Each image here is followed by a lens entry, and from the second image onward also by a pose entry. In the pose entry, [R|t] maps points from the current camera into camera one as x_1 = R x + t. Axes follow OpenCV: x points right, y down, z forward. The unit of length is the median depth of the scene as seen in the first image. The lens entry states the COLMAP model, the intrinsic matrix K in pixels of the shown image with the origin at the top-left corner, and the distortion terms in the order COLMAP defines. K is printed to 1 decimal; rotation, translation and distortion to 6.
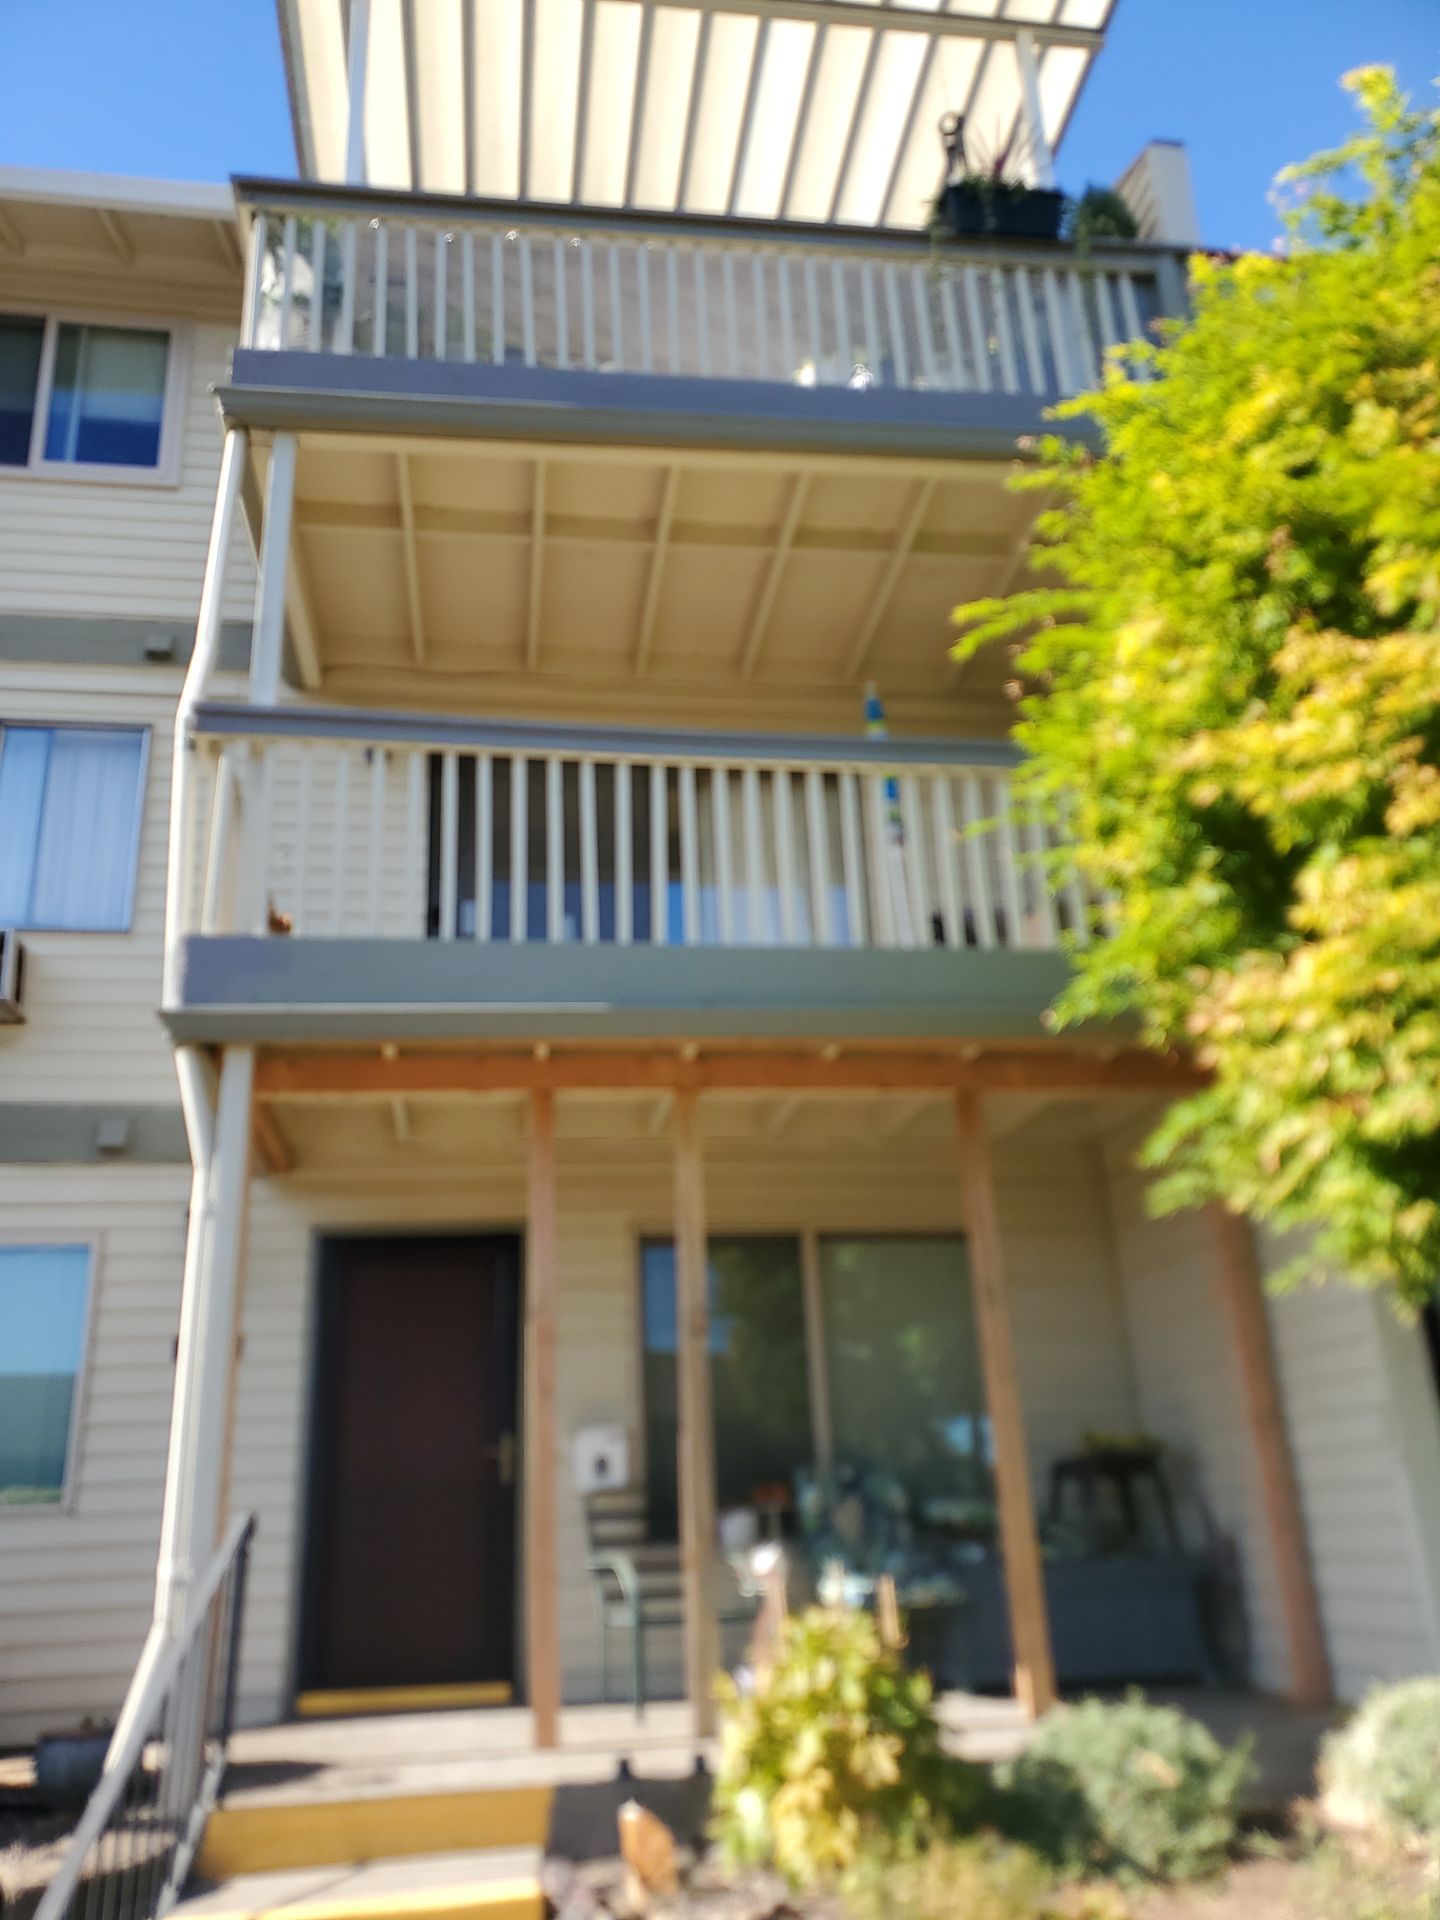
lens RADIAL K [[1481.5, 0, 716.9], [0, 1481.5, 953.9], [0, 0, 1]] dist [0.023884, -0.022235]
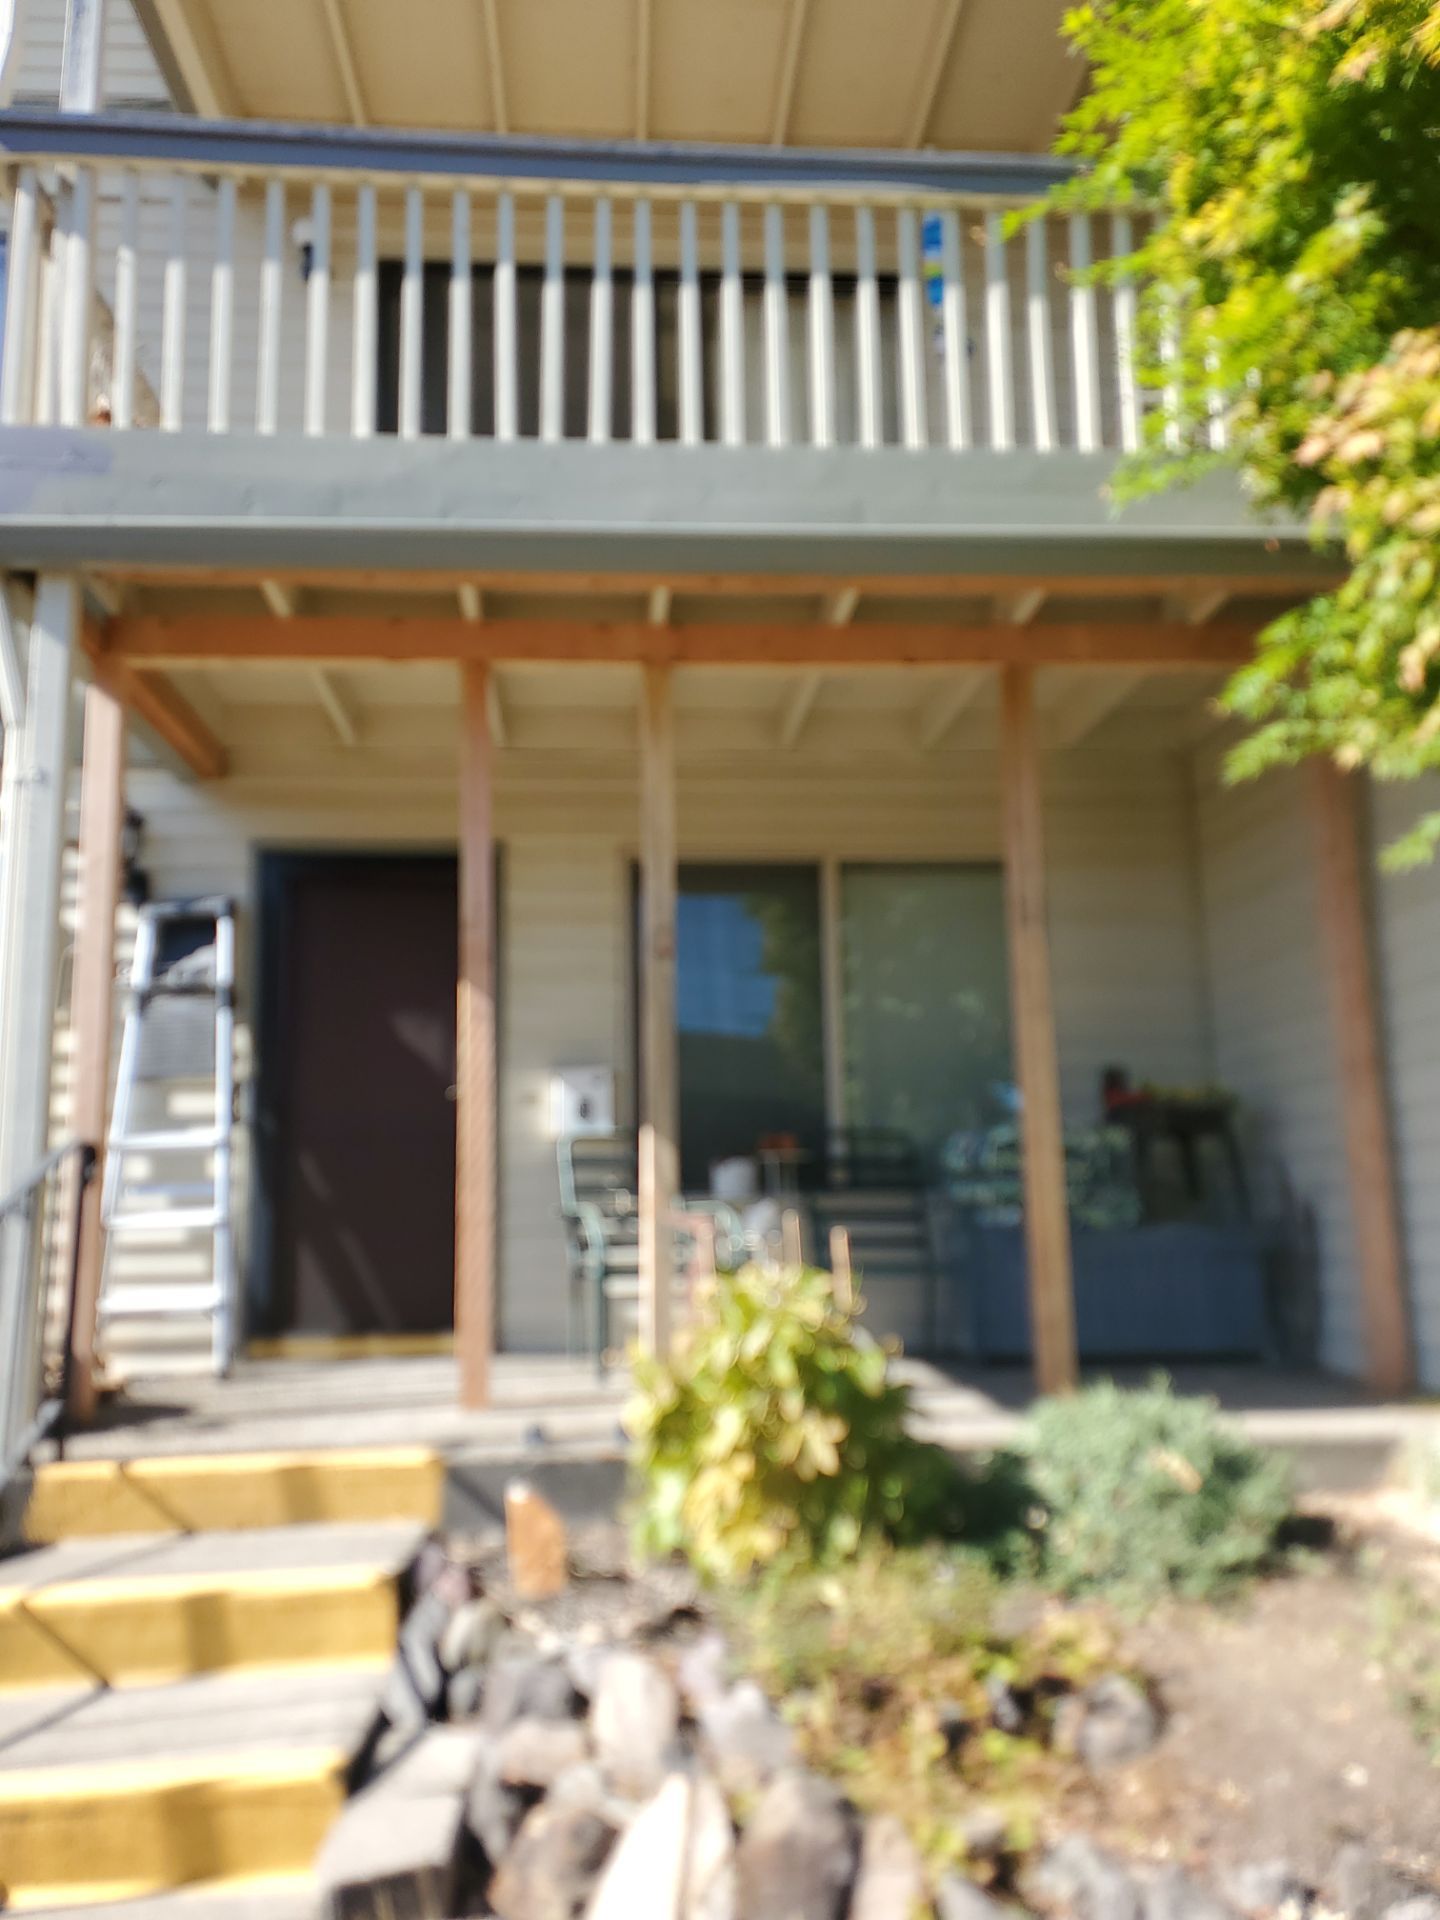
lens RADIAL K [[1481.5, 0, 713.1], [0, 1481.5, 970.2], [0, 0, 1]] dist [0.023884, -0.022235]
pose [[0.996795, 0.017860, -0.077979, 0.100577], [-0.000334, 0.975678, 0.219207, 0.107336], [0.079997, -0.218478, 0.972557, 0.251715]]
